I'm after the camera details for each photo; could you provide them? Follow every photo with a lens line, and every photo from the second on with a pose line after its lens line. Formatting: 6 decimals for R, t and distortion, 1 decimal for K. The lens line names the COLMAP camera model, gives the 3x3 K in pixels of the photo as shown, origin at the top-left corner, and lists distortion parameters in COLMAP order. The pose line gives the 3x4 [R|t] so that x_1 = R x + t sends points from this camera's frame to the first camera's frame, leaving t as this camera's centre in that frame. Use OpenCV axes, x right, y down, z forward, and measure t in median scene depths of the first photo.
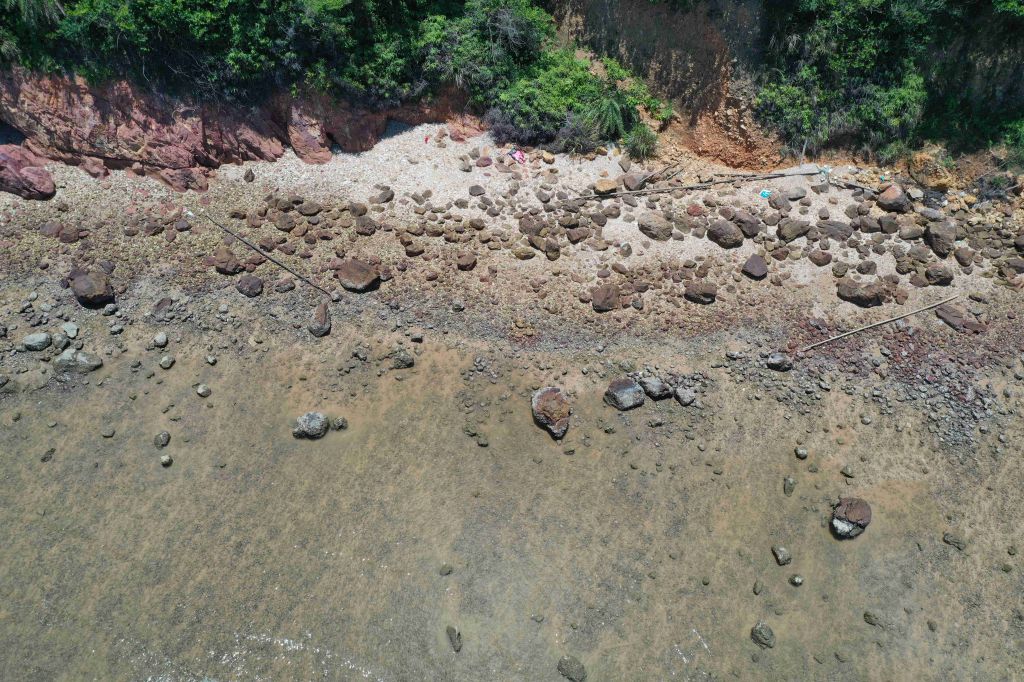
lens RADIAL K [[831.5, 0, 515.5], [0, 831.5, 340.3], [0, 0, 1]] dist [0.020757, 0.006039]
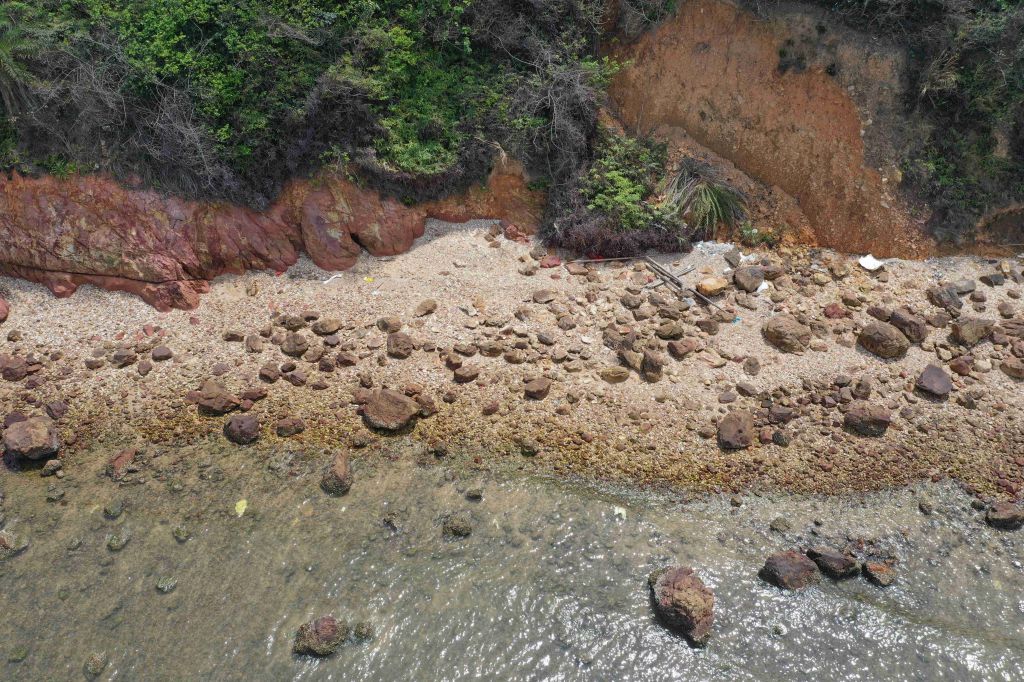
lens RADIAL K [[816.3, 0, 512.0], [0, 816.3, 341.0], [0, 0, 1]] dist [-0.008229, 0.000671]
pose [[0.998847, -0.034170, -0.033725, -0.053383], [0.027793, 0.984325, -0.174158, -0.009842], [0.039148, 0.173020, 0.984140, 0.275273]]
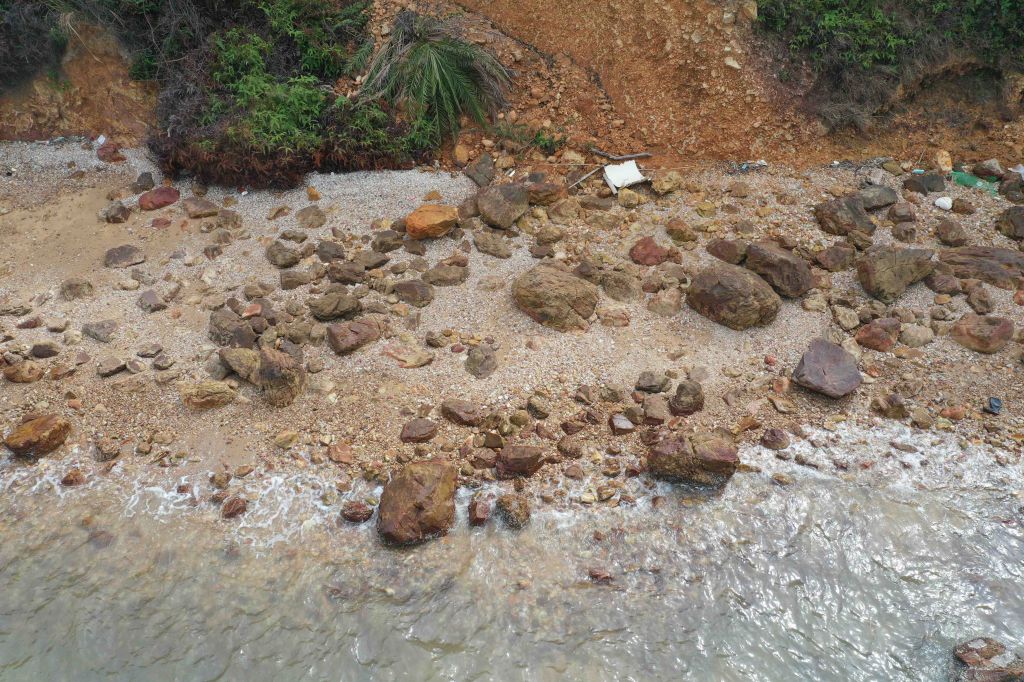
lens RADIAL K [[795.4, 0, 512.0], [0, 795.4, 341.0], [0, 0, 1]] dist [-0.004348, -0.000757]
pose [[0.995057, -0.097067, 0.020962, 0.139282], [0.099191, 0.981603, -0.163145, -0.056751], [-0.004740, 0.164418, 0.986379, 0.635265]]
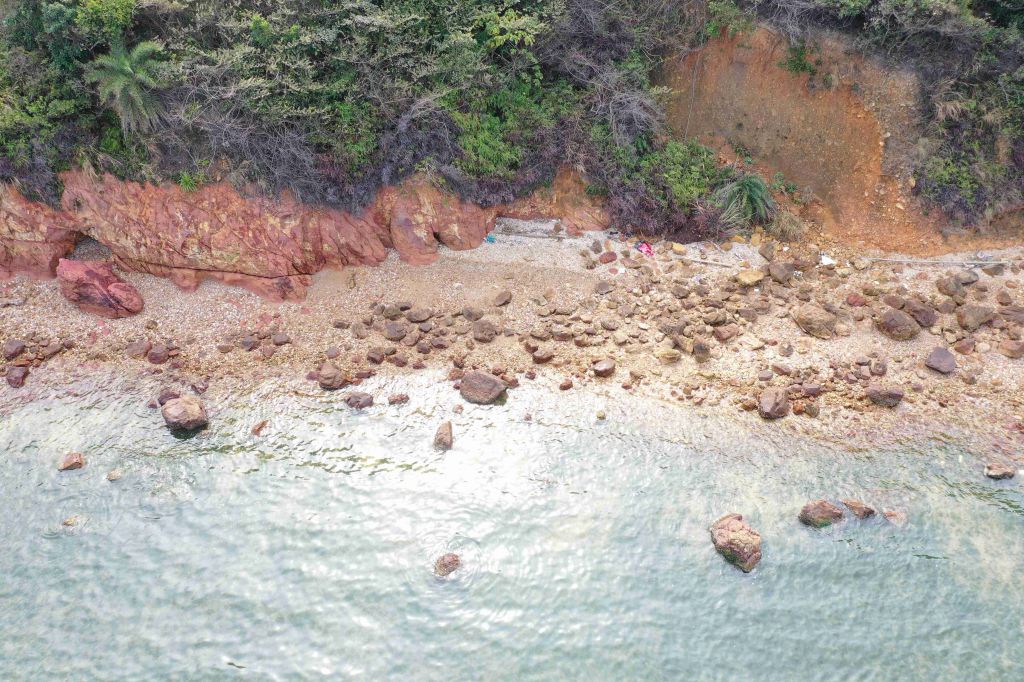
lens RADIAL K [[816.3, 0, 512.0], [0, 816.3, 341.0], [0, 0, 1]] dist [-0.008229, 0.000671]
pose [[0.998592, -0.037228, -0.037797, -0.117942], [0.031753, 0.990154, -0.136337, -0.008851], [0.042501, 0.134945, 0.989941, 0.146313]]
